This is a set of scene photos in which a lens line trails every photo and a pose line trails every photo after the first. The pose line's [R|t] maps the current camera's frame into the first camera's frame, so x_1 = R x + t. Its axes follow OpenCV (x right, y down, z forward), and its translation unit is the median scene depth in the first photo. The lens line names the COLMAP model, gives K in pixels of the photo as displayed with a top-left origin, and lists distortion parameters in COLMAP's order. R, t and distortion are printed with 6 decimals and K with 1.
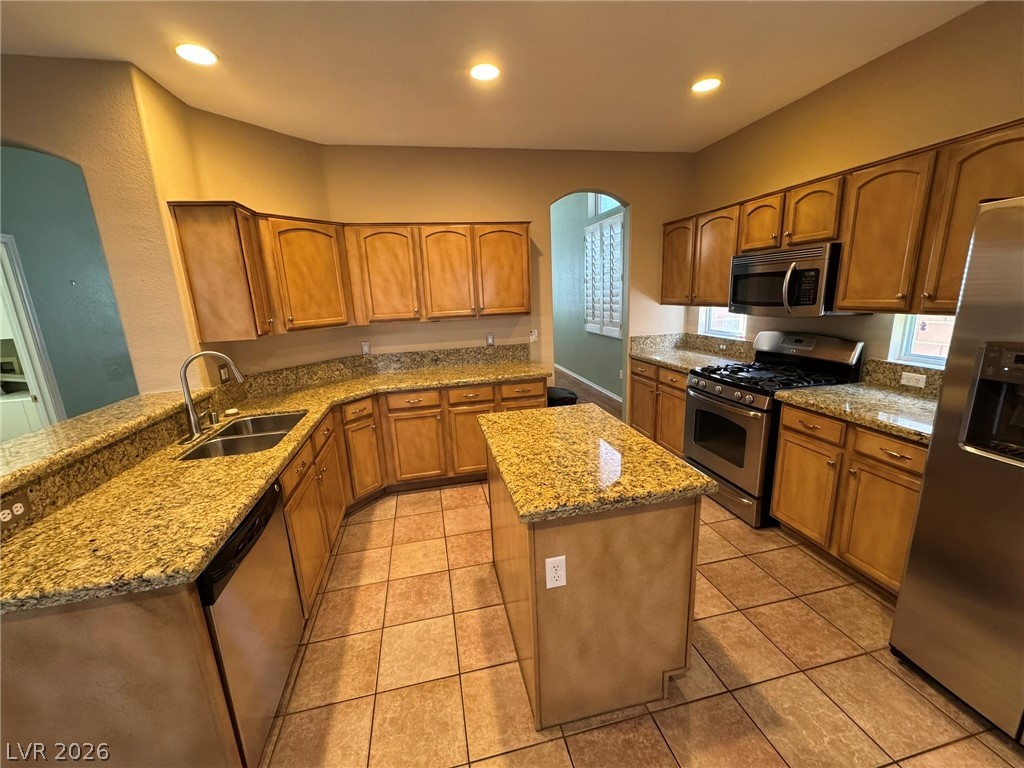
lens RADIAL K [[405.5, 0, 511.3], [0, 405.5, 384.3], [0, 0, 1]] dist [-0.003732, 0.000591]
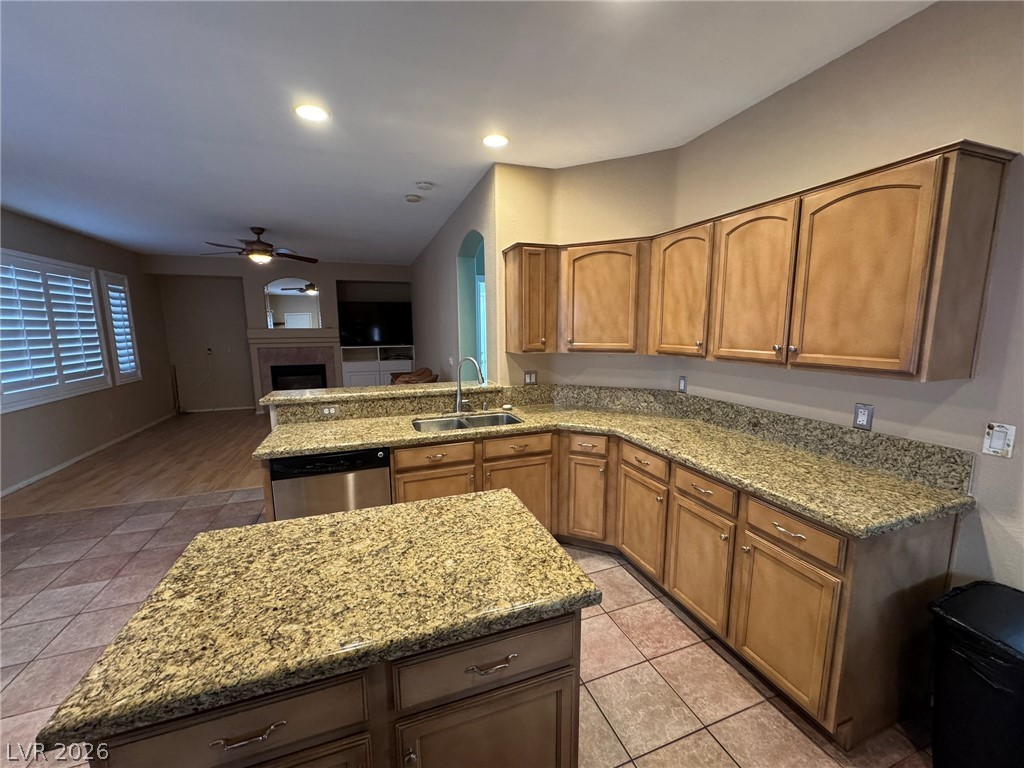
lens RADIAL K [[405.5, 0, 509.5], [0, 405.5, 383.9], [0, 0, 1]] dist [-0.003732, 0.000591]
pose [[0.134436, 0.184487, -0.973597, 0.524306], [-0.219168, 0.963719, 0.152353, -0.191156], [0.966381, 0.192900, 0.169992, 0.739356]]
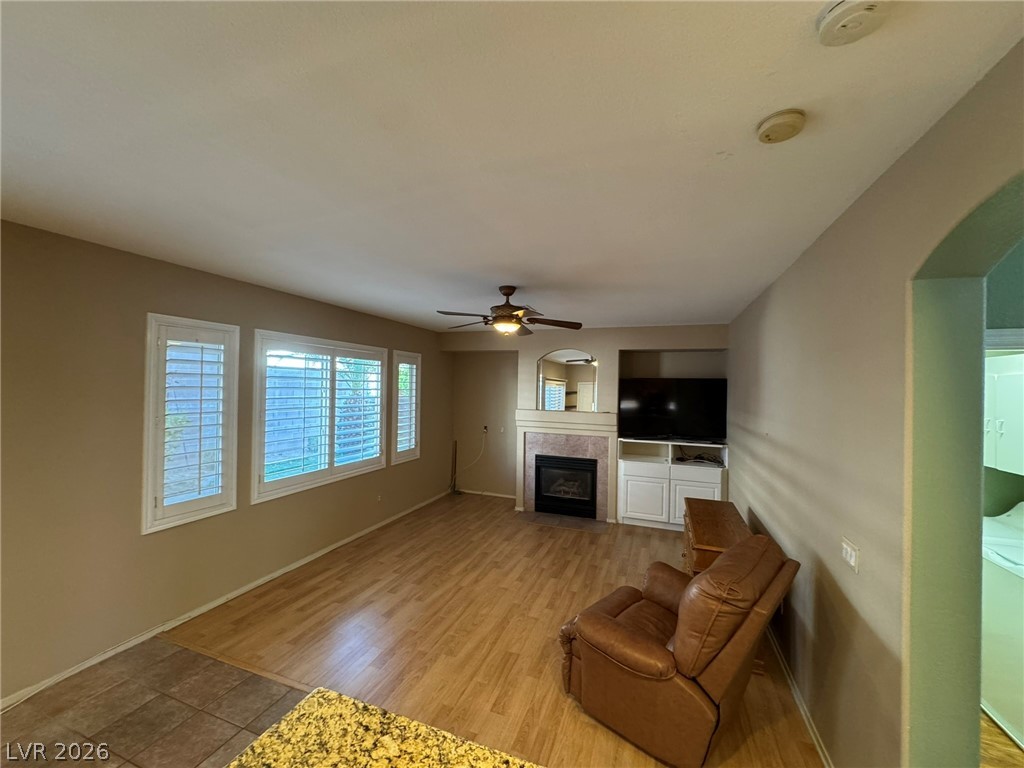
lens RADIAL K [[405.5, 0, 510.2], [0, 405.5, 381.4], [0, 0, 1]] dist [-0.003732, 0.000591]
pose [[-0.538967, 0.022120, -0.842036, -0.459962], [-0.183544, 0.972550, 0.143031, -0.234596], [0.822087, 0.231639, -0.520112, 0.580711]]
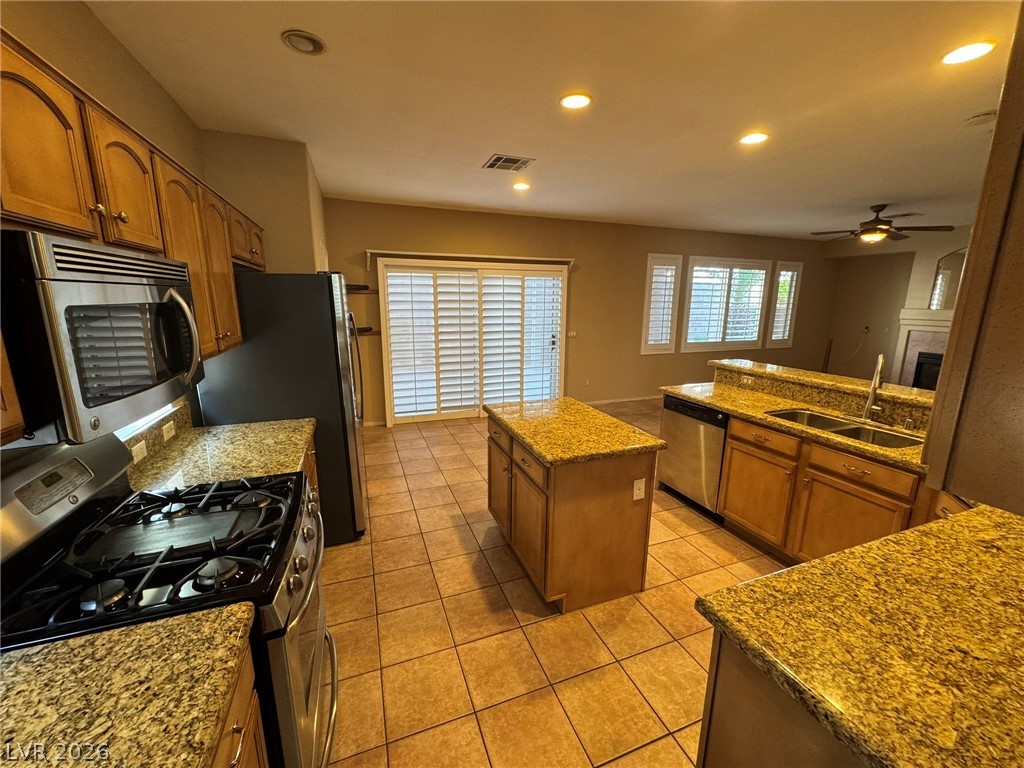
lens RADIAL K [[405.5, 0, 510.3], [0, 405.5, 383.3], [0, 0, 1]] dist [-0.003732, 0.000591]
pose [[-0.988360, 0.066174, -0.136984, 0.347126], [0.002704, 0.907937, 0.419098, -0.389826], [0.152106, 0.413850, -0.897548, 1.523559]]
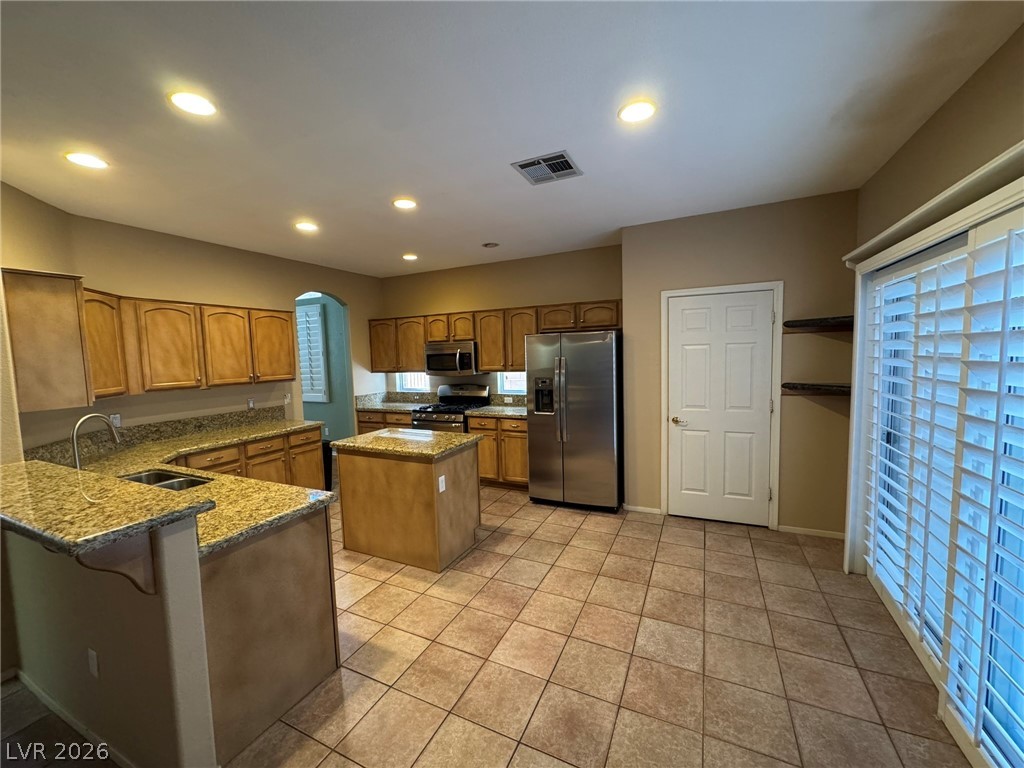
lens RADIAL K [[405.5, 0, 510.7], [0, 405.5, 385.8], [0, 0, 1]] dist [-0.003732, 0.000591]
pose [[0.614444, -0.037408, 0.788073, -0.737751], [0.178368, 0.979600, -0.092571, 0.111780], [-0.768533, 0.197447, 0.608582, -0.396732]]
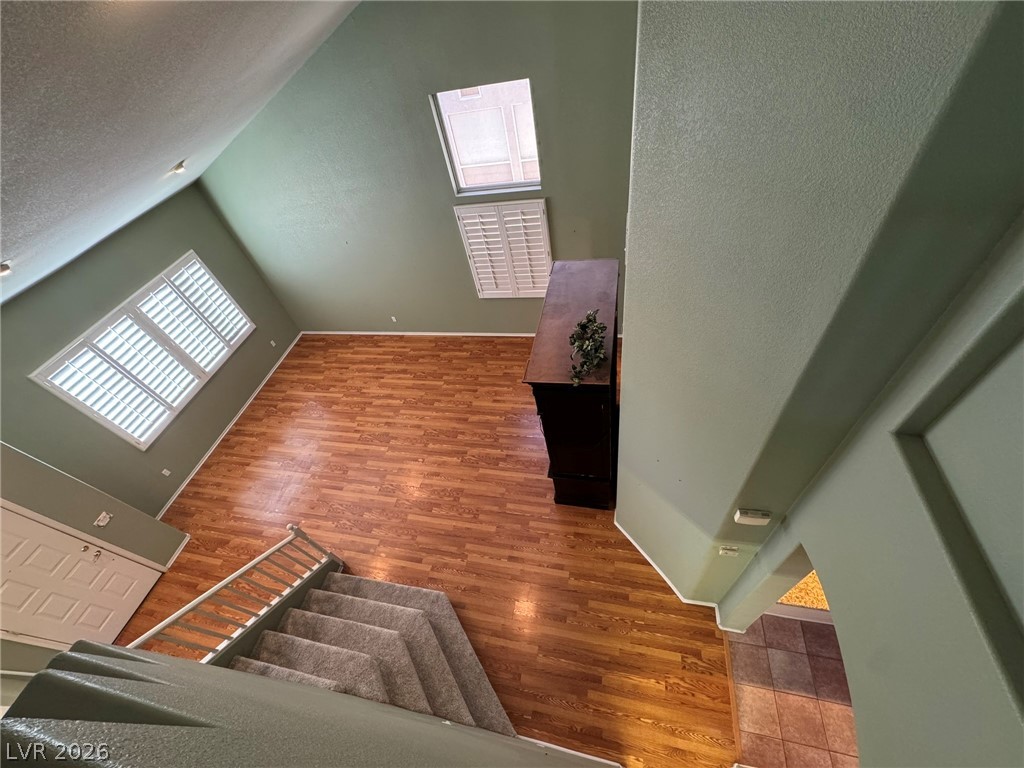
lens RADIAL K [[405.5, 0, 504.0], [0, 405.5, 381.6], [0, 0, 1]] dist [-0.003732, 0.000591]
pose [[0.413352, -0.693411, 0.590188, -1.419322], [0.355647, 0.719611, 0.596385, -1.475504], [-0.838245, -0.036618, 0.544062, 0.971550]]
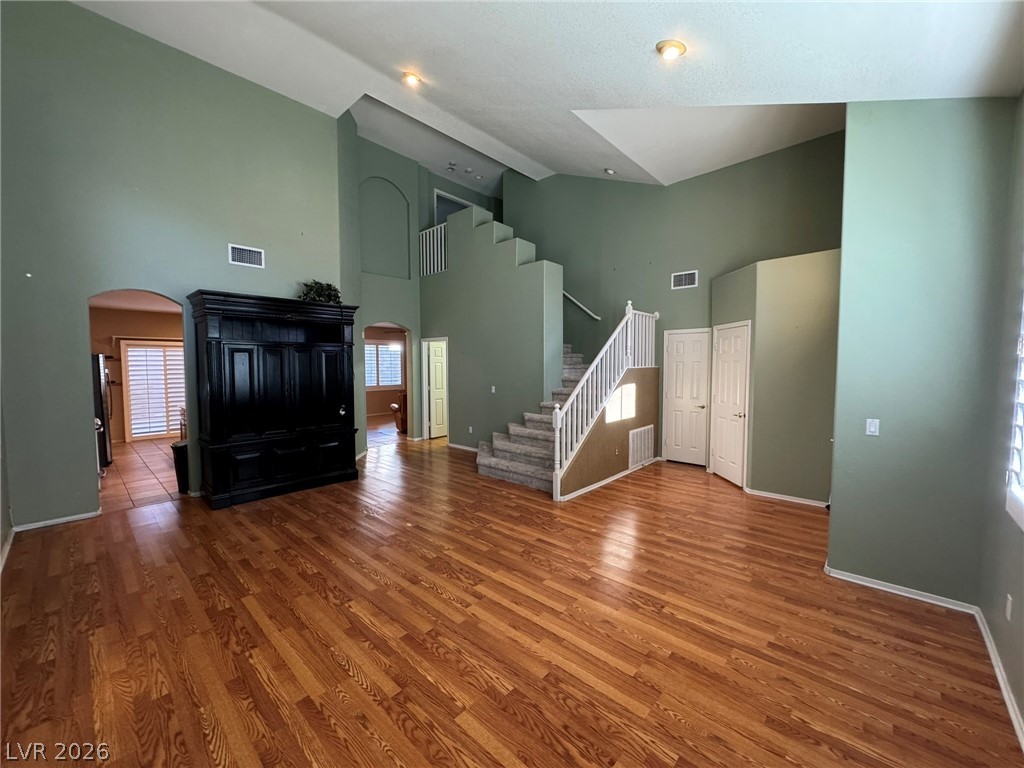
lens RADIAL K [[405.5, 0, 506.5], [0, 405.5, 385.4], [0, 0, 1]] dist [-0.003732, 0.000591]
pose [[-0.819950, 0.077785, -0.567125, -0.007578], [-0.088514, 0.961581, 0.259862, -0.896337], [0.565550, 0.263272, -0.781563, 3.860594]]
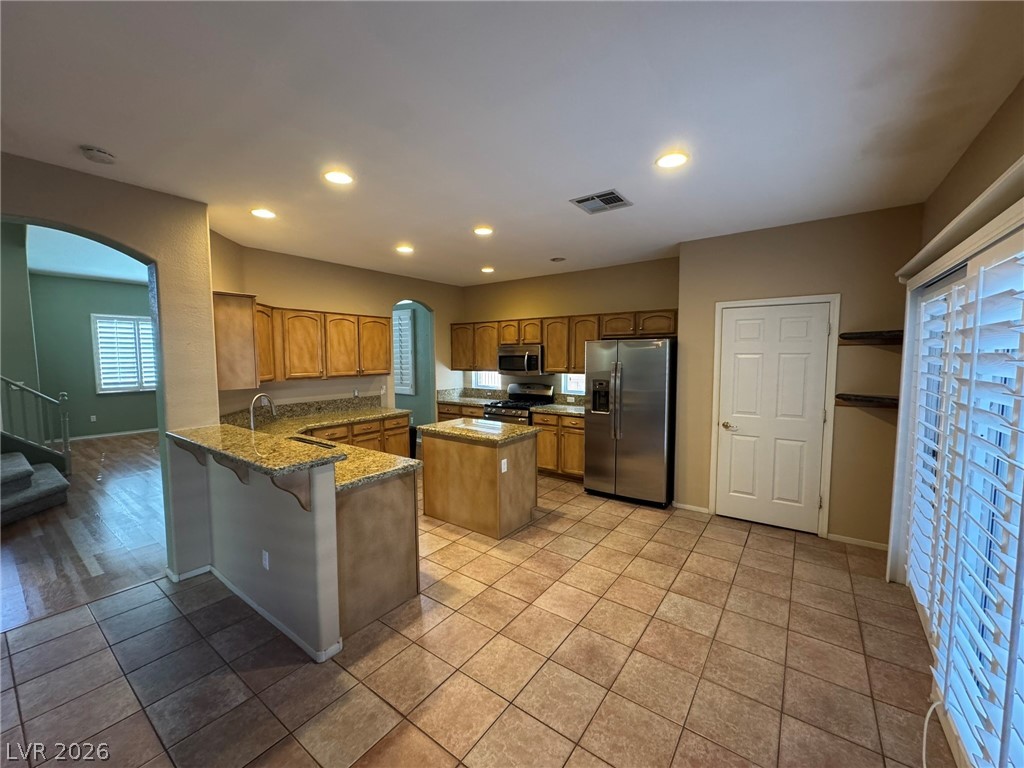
lens RADIAL K [[405.5, 0, 510.6], [0, 405.5, 385.3], [0, 0, 1]] dist [-0.003732, 0.000591]
pose [[0.749329, -0.008851, 0.662139, -0.853730], [0.119833, 0.985215, -0.122443, 0.146548], [-0.651265, 0.171096, 0.739311, -0.570778]]
